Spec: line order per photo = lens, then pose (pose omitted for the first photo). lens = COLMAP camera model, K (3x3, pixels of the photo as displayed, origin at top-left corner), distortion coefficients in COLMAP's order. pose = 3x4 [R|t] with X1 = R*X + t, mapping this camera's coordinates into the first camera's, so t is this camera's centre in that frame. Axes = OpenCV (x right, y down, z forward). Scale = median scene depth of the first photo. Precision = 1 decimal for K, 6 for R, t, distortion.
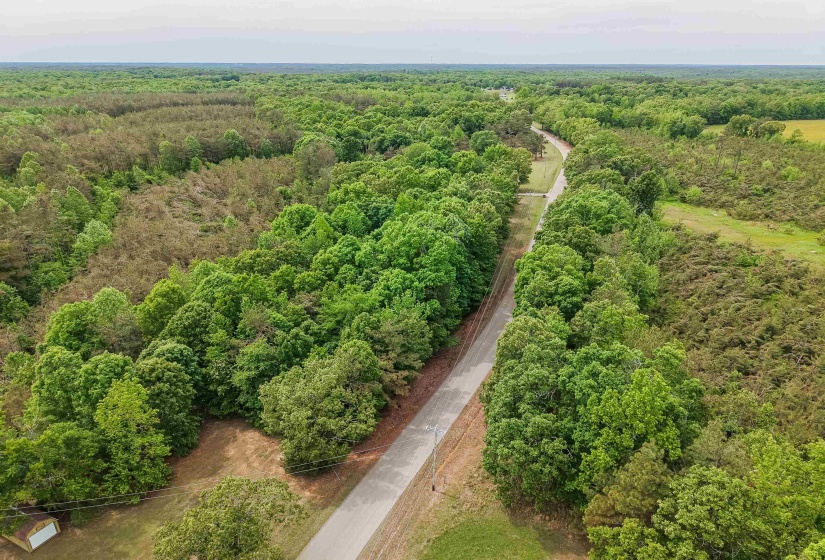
lens RADIAL K [[549.9, 0, 412.5], [0, 549.9, 280.0], [0, 0, 1]] dist [0.000909, -0.000625]
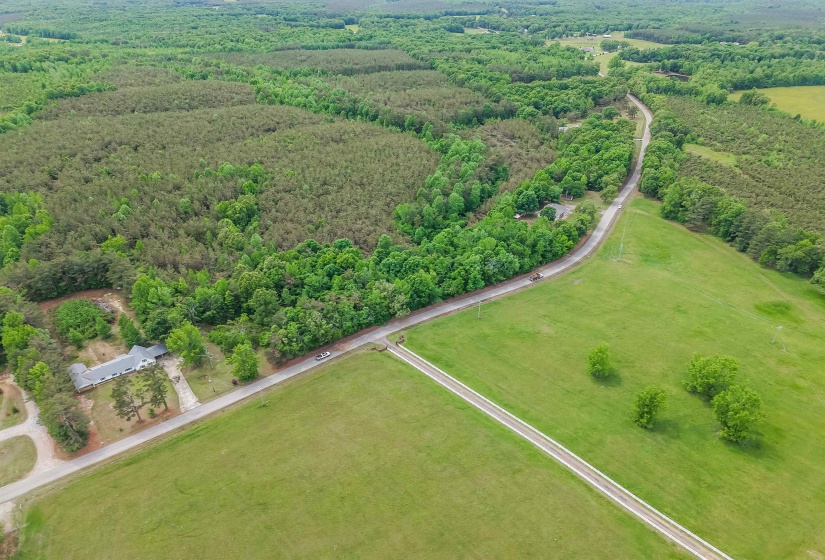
lens RADIAL K [[552.2, 0, 416.3], [0, 552.2, 299.2], [0, 0, 1]] dist [0.026726, -0.029265]
pose [[0.997302, 0.036842, -0.063491, -0.652424], [-0.026281, 0.986801, 0.159791, 0.203478], [0.068540, -0.157691, 0.985107, -1.842294]]
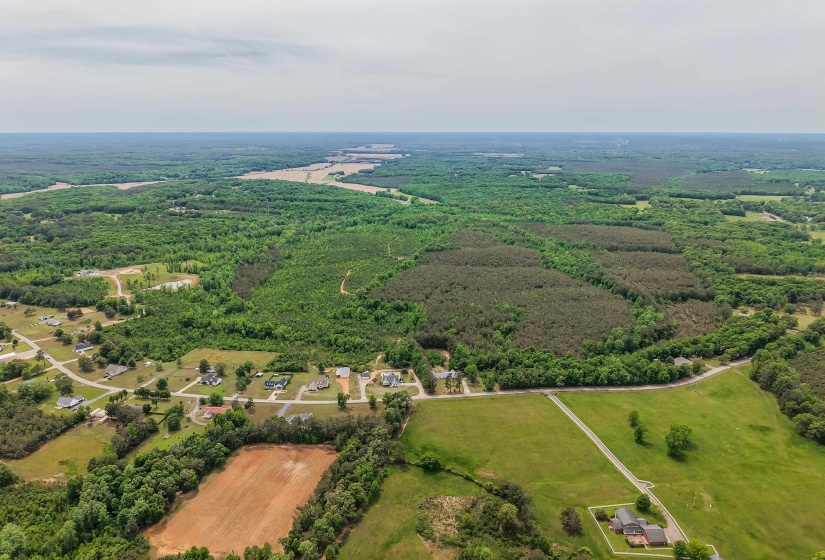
lens RADIAL K [[552.2, 0, 416.3], [0, 552.2, 299.2], [0, 0, 1]] dist [0.026726, -0.029265]
pose [[0.821142, 0.168444, -0.545300, 0.145762], [-0.208166, 0.978028, -0.011353, 0.199593], [0.531406, 0.122836, 0.838164, -3.514726]]
